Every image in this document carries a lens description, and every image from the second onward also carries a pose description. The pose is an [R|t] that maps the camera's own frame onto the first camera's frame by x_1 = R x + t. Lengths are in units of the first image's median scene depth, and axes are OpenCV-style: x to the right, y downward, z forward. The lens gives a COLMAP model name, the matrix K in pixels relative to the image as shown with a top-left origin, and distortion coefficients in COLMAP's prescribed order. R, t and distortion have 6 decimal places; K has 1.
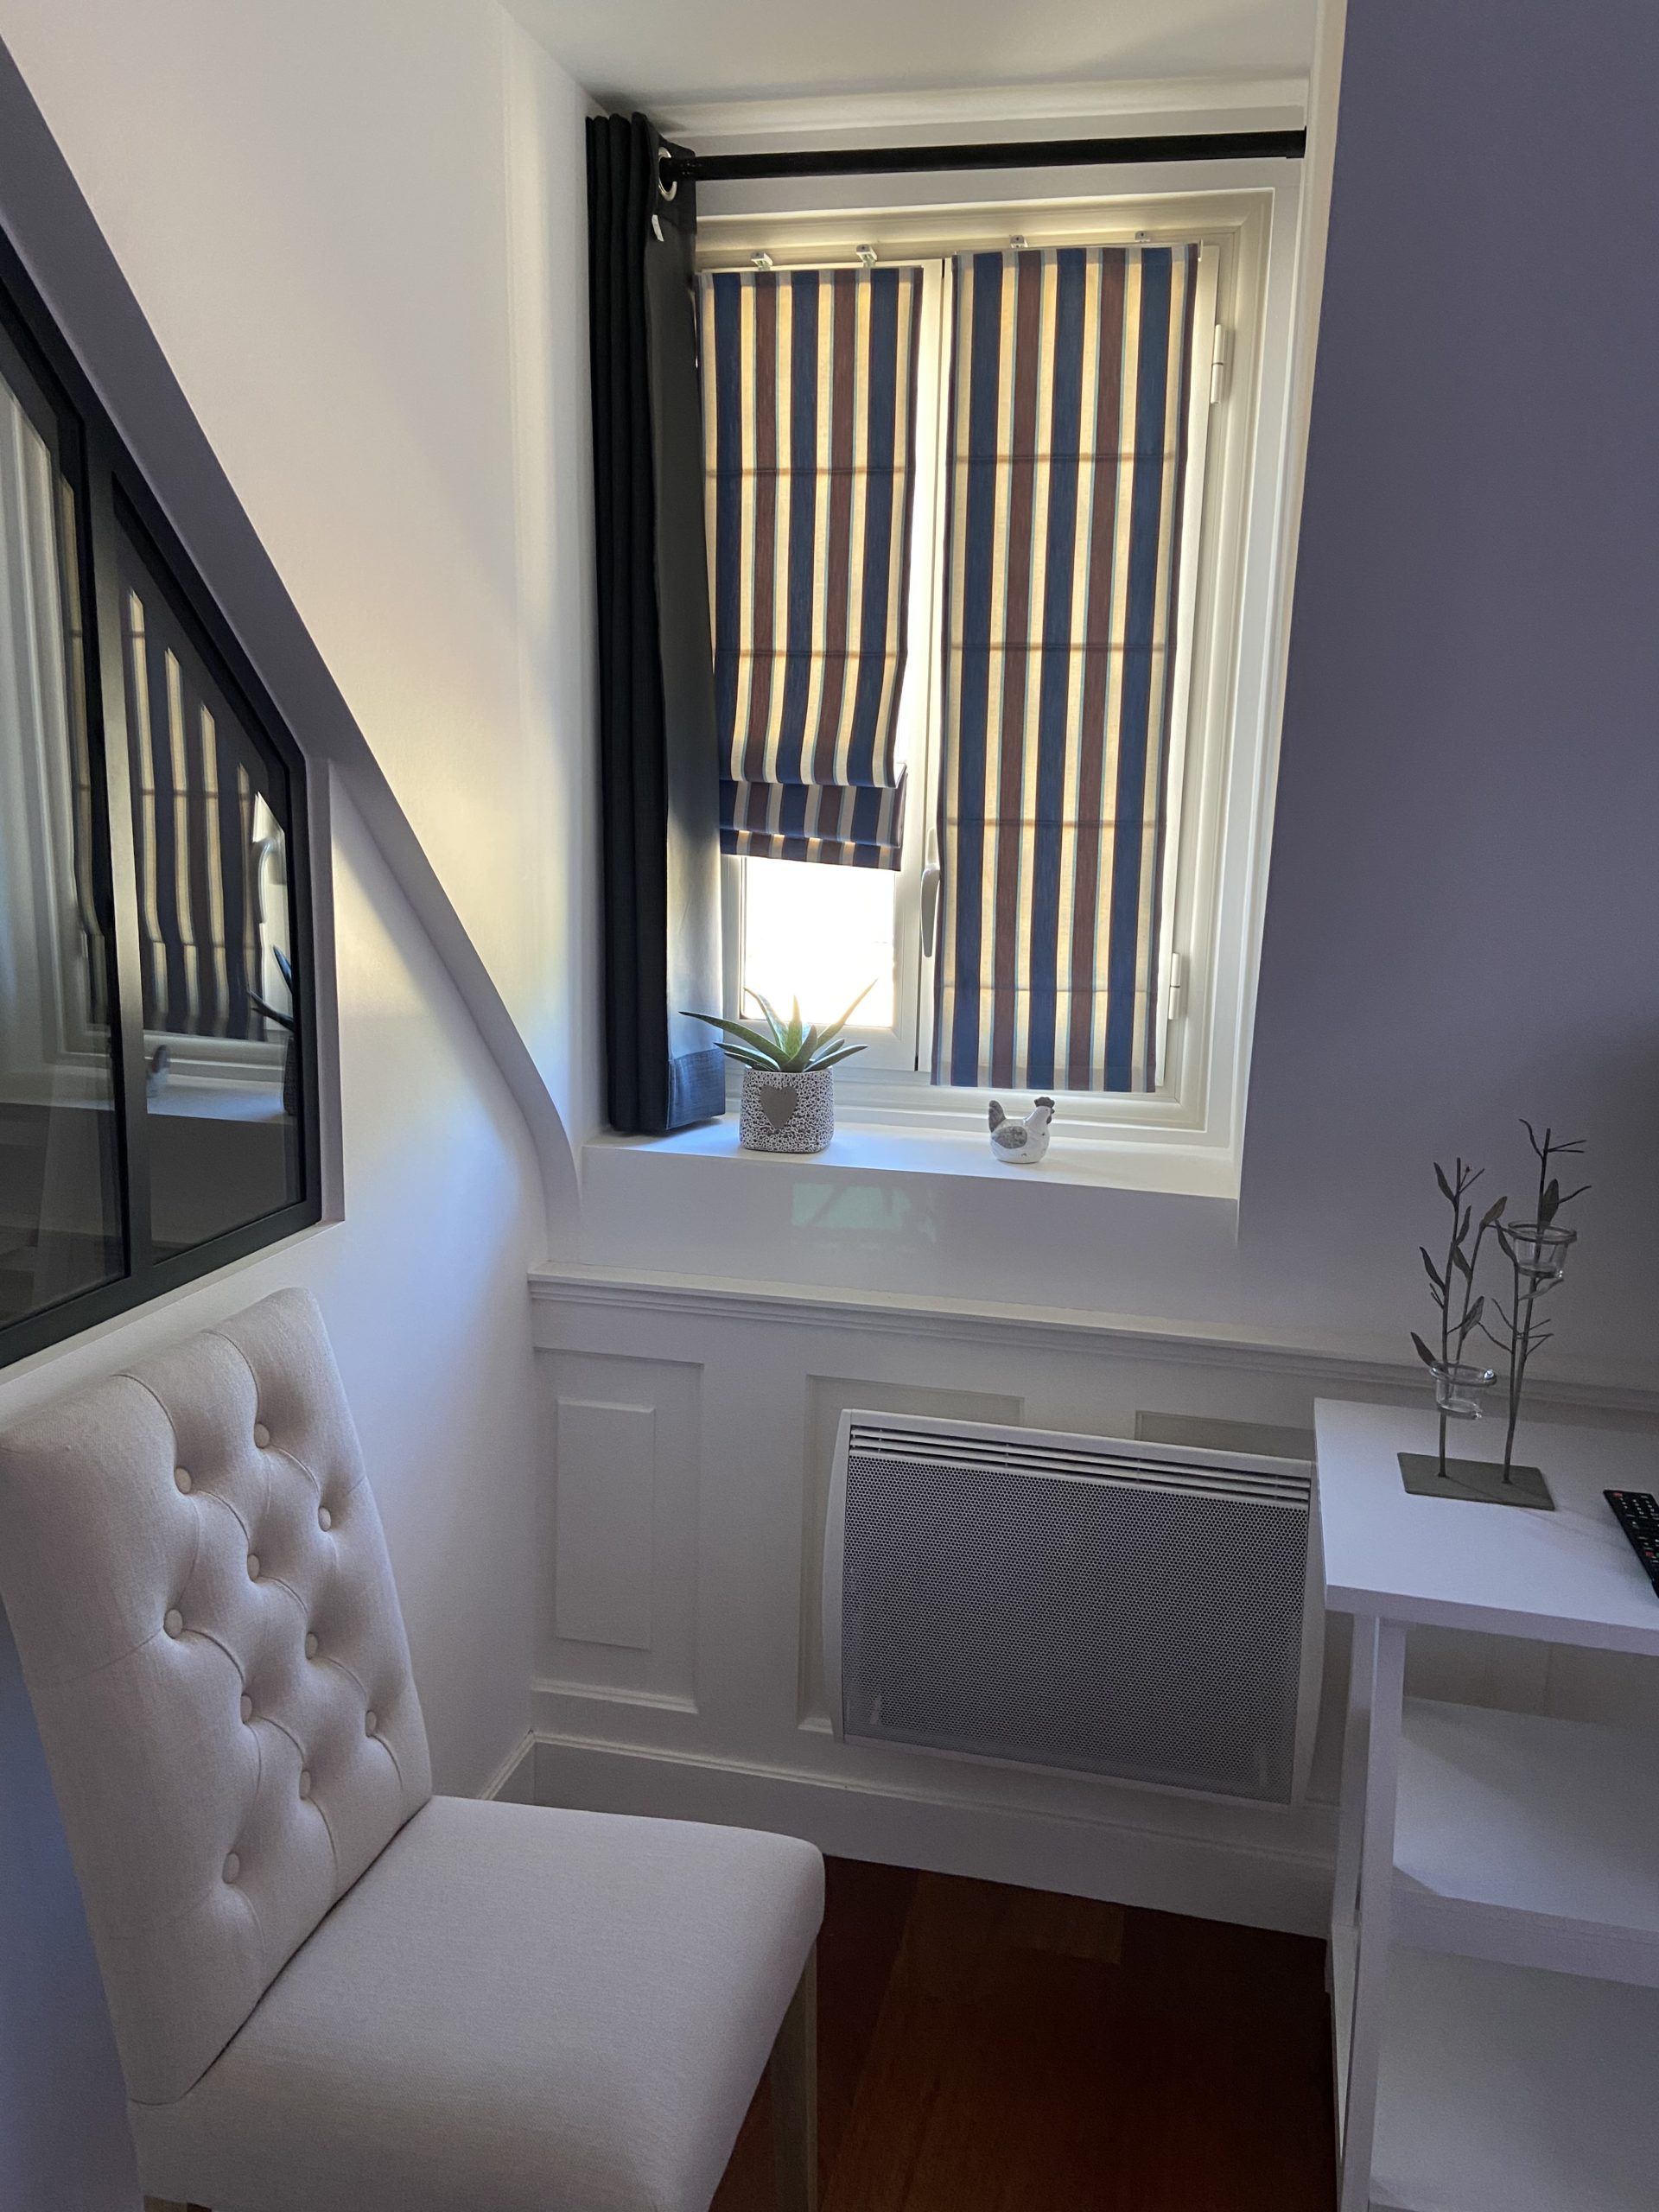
lens RADIAL K [[1641.0, 0, 844.1], [0, 1641.0, 1098.9], [0, 0, 1]] dist [0.149264, -0.227516]
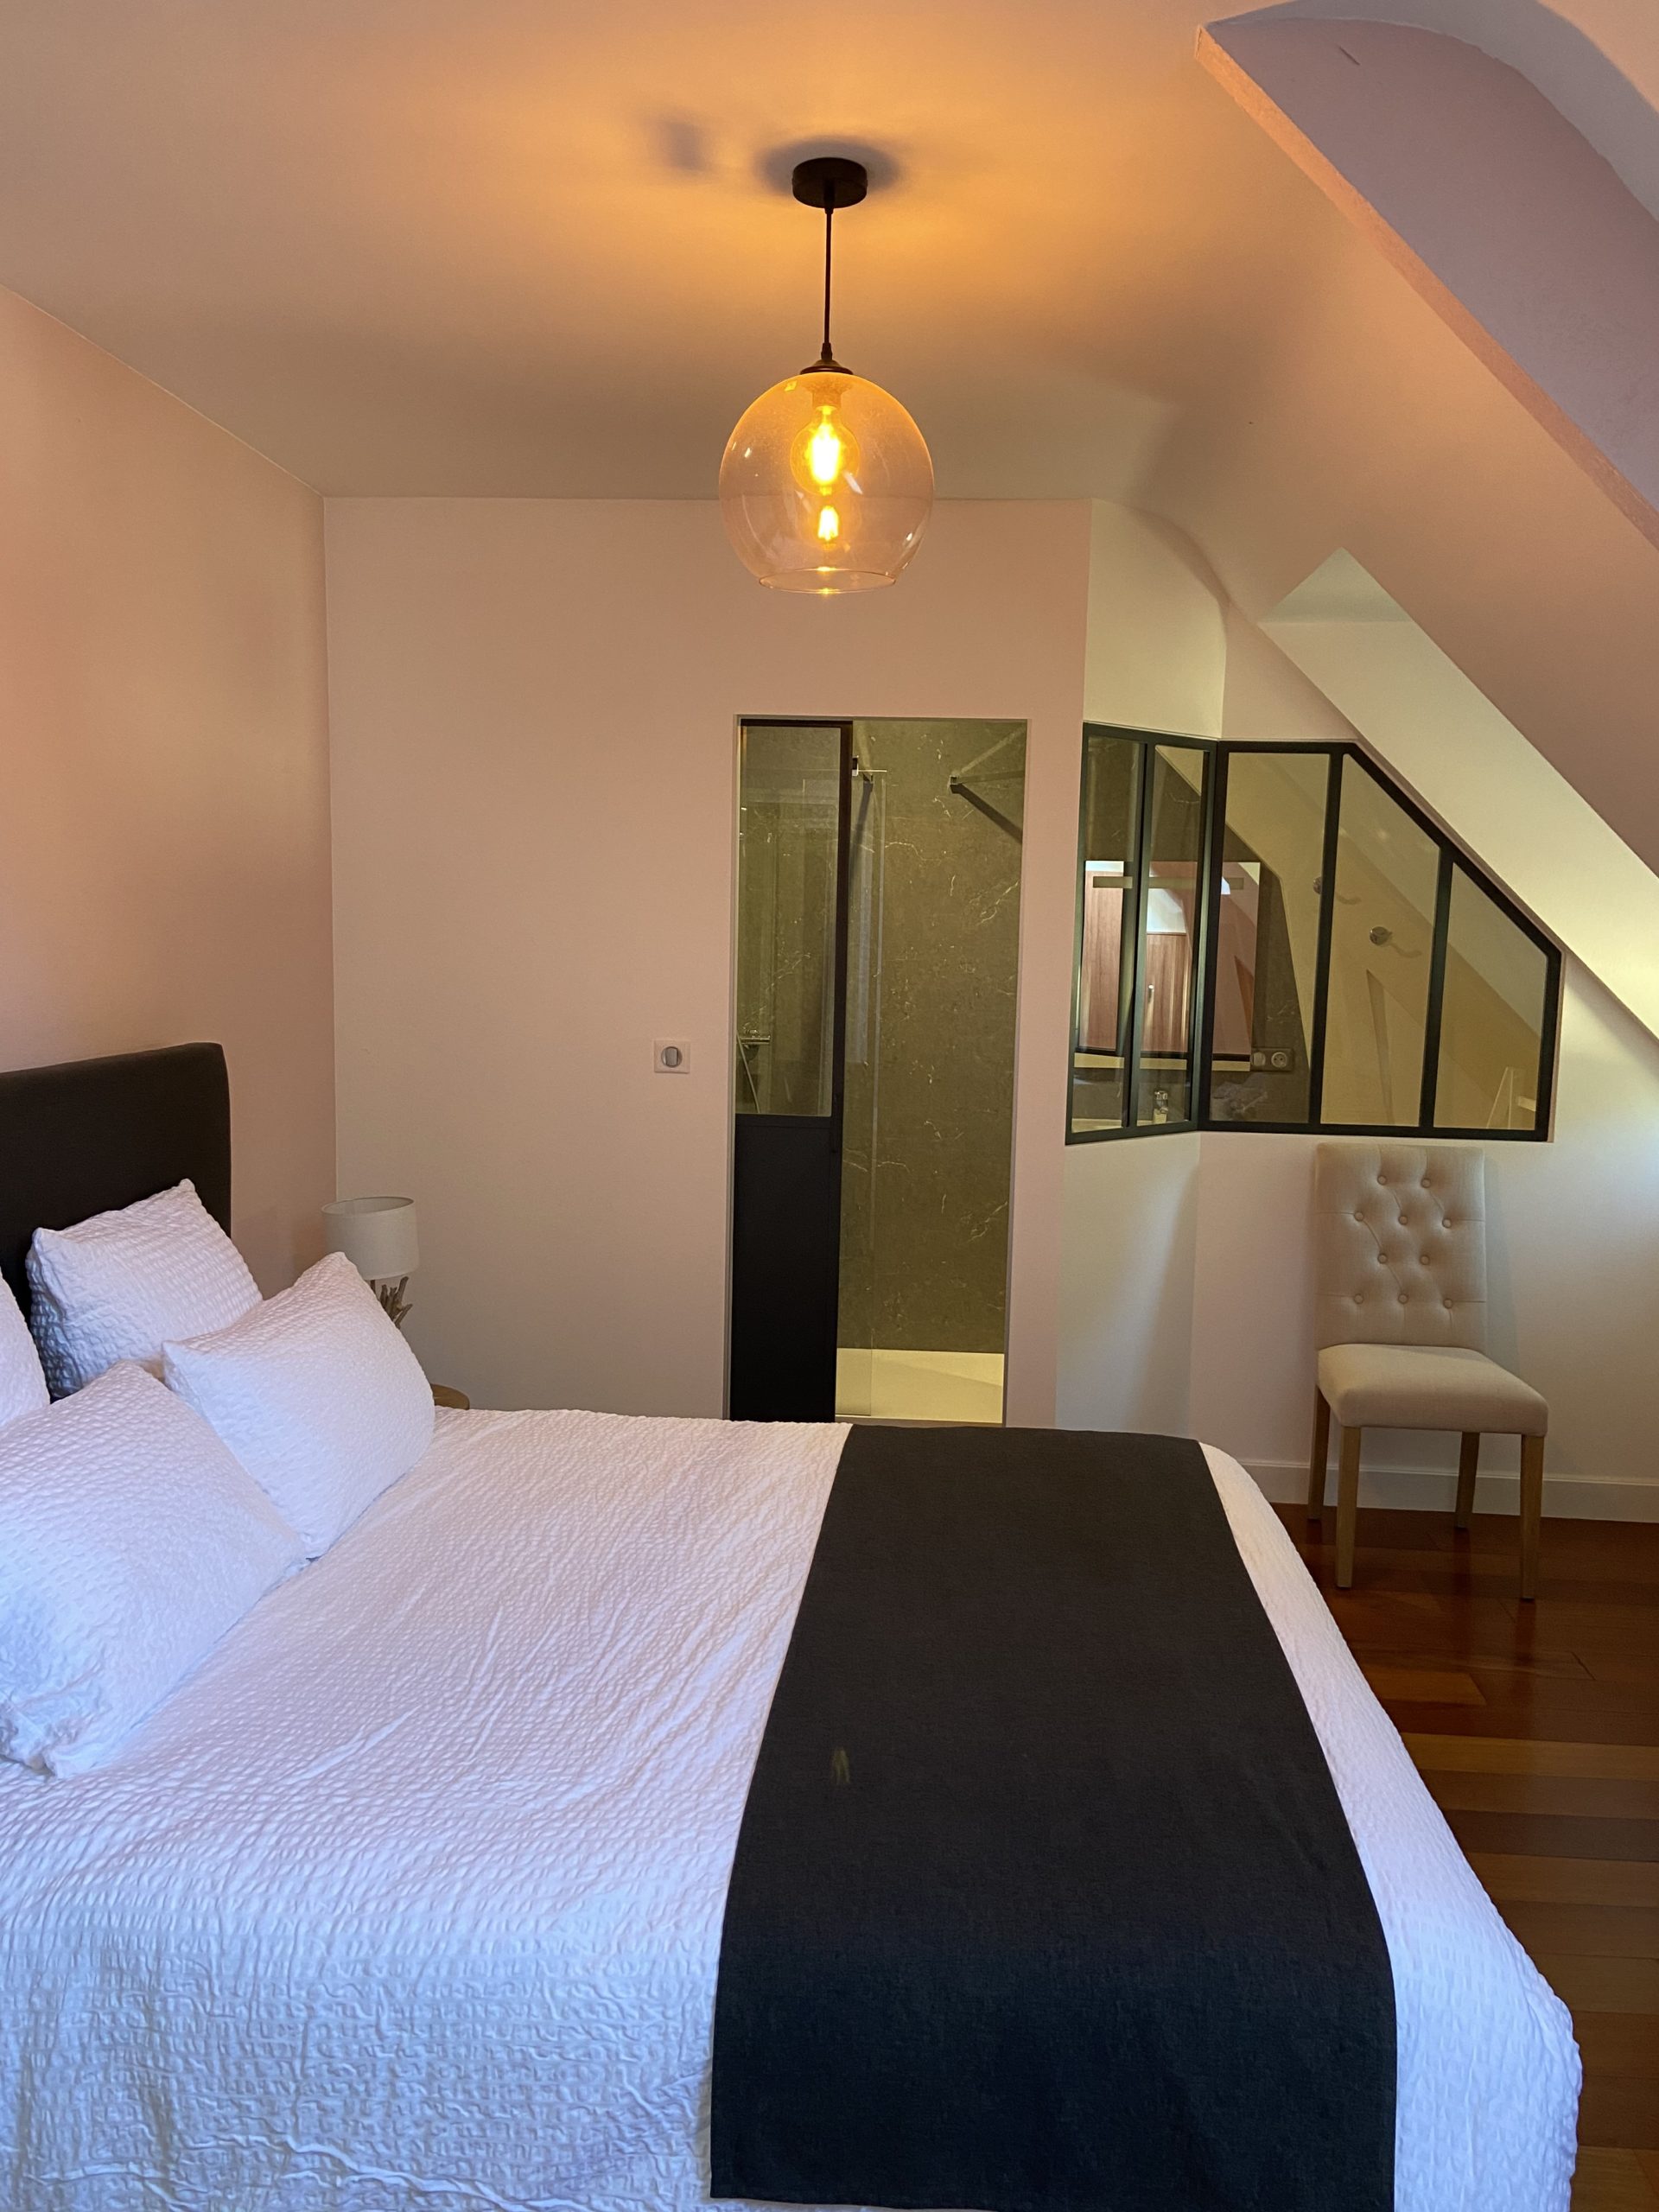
lens RADIAL K [[1653.5, 0, 836.4], [0, 1653.5, 1108.4], [0, 0, 1]] dist [0.092982, -0.123881]
pose [[0.171000, 0.094620, -0.980717, 1.878356], [-0.203949, 0.977219, 0.058721, 0.093818], [0.963931, 0.189975, 0.186402, -0.447344]]
